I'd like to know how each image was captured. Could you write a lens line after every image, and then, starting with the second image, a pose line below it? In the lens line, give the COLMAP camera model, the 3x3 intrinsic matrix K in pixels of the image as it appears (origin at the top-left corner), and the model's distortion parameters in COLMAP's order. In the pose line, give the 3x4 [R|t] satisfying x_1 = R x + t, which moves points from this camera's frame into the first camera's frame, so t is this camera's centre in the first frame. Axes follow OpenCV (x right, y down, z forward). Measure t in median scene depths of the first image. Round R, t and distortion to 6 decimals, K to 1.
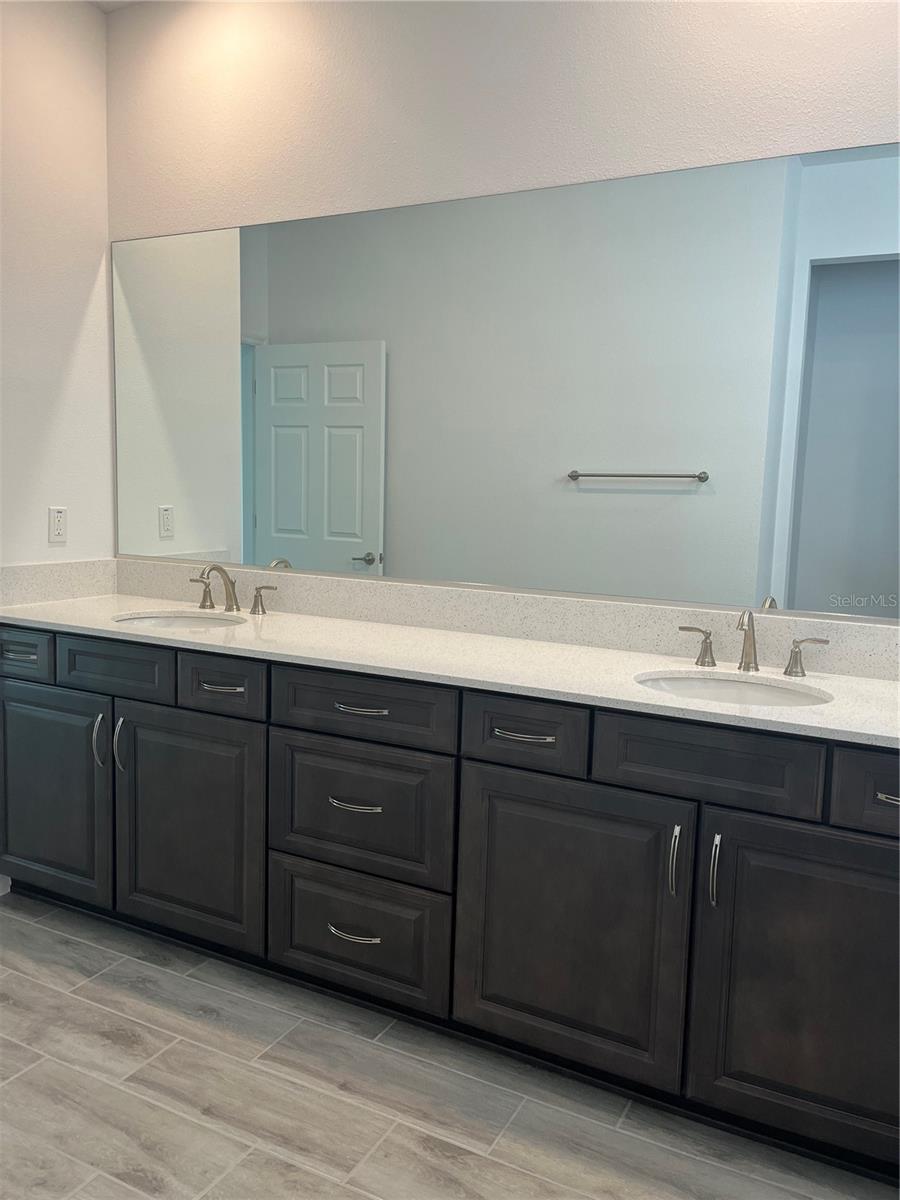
lens RADIAL K [[914.2, 0, 462.6], [0, 914.2, 597.9], [0, 0, 1]] dist [0.061361, -0.082576]
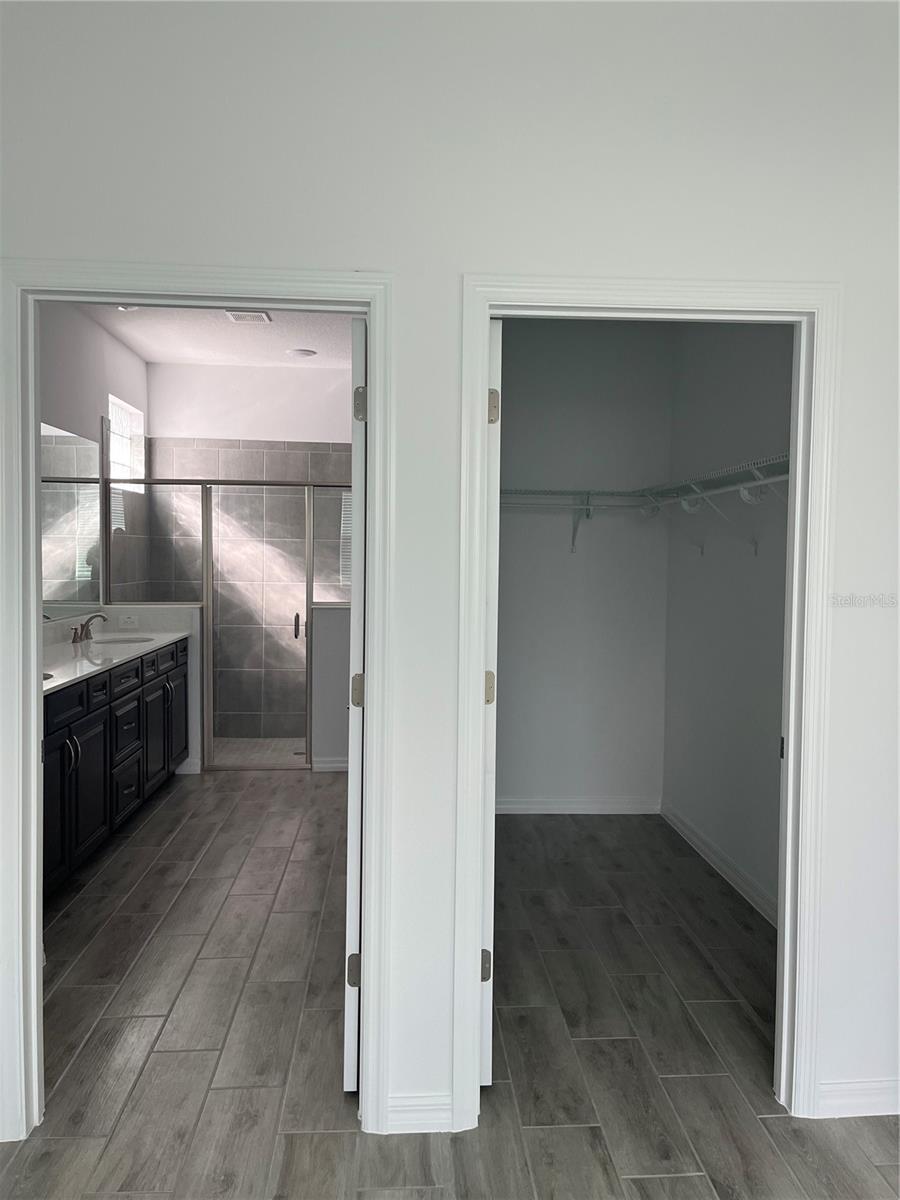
lens RADIAL K [[914.2, 0, 462.0], [0, 914.2, 595.0], [0, 0, 1]] dist [0.061361, -0.082576]
pose [[-0.520552, -0.078994, 0.850168, -1.713668], [0.074262, 0.987749, 0.137247, -0.226665], [-0.850594, 0.134579, -0.508309, 1.038149]]
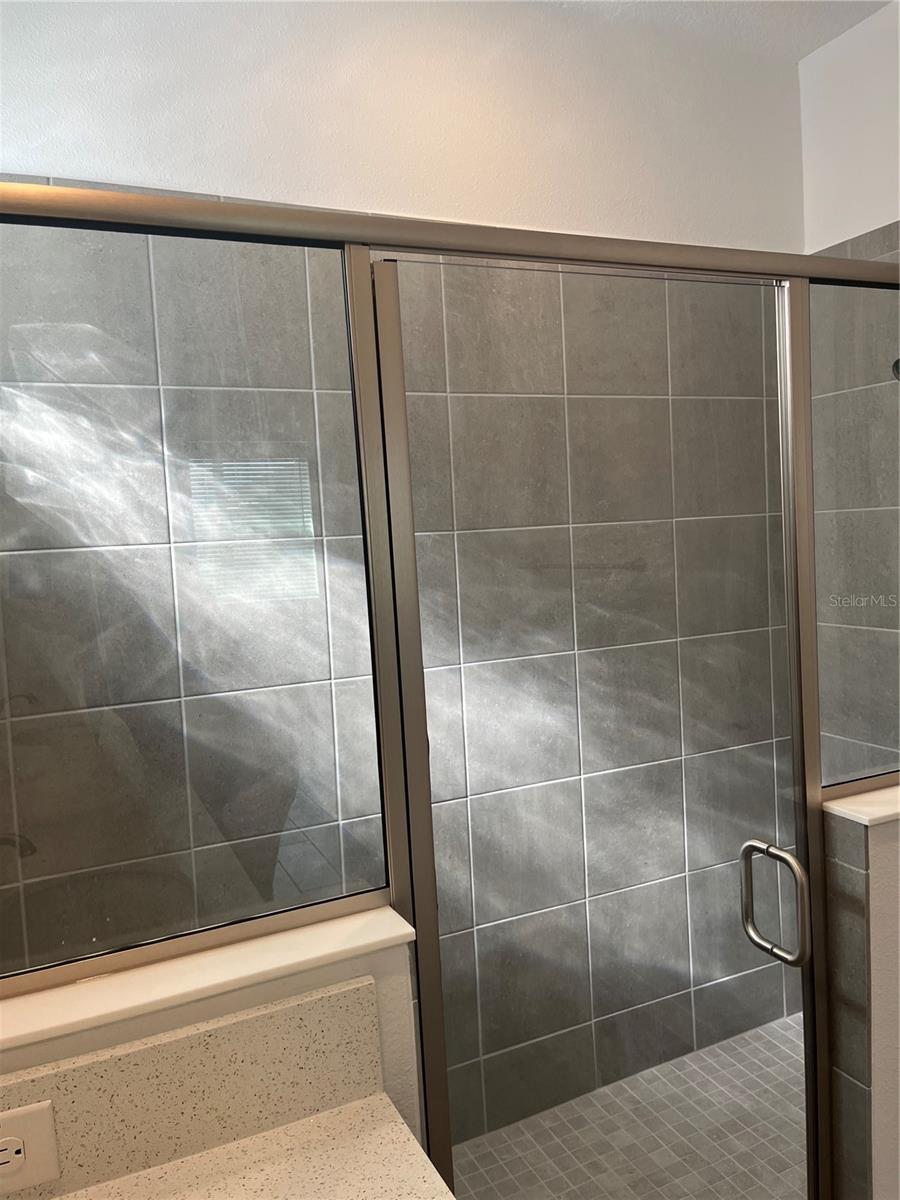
lens RADIAL K [[914.2, 0, 453.6], [0, 914.2, 587.8], [0, 0, 1]] dist [0.061361, -0.082576]
pose [[-0.789405, -0.025789, 0.613331, 0.109923], [0.106831, 0.978100, 0.178626, -0.160901], [-0.604505, 0.206531, -0.769362, 0.738109]]
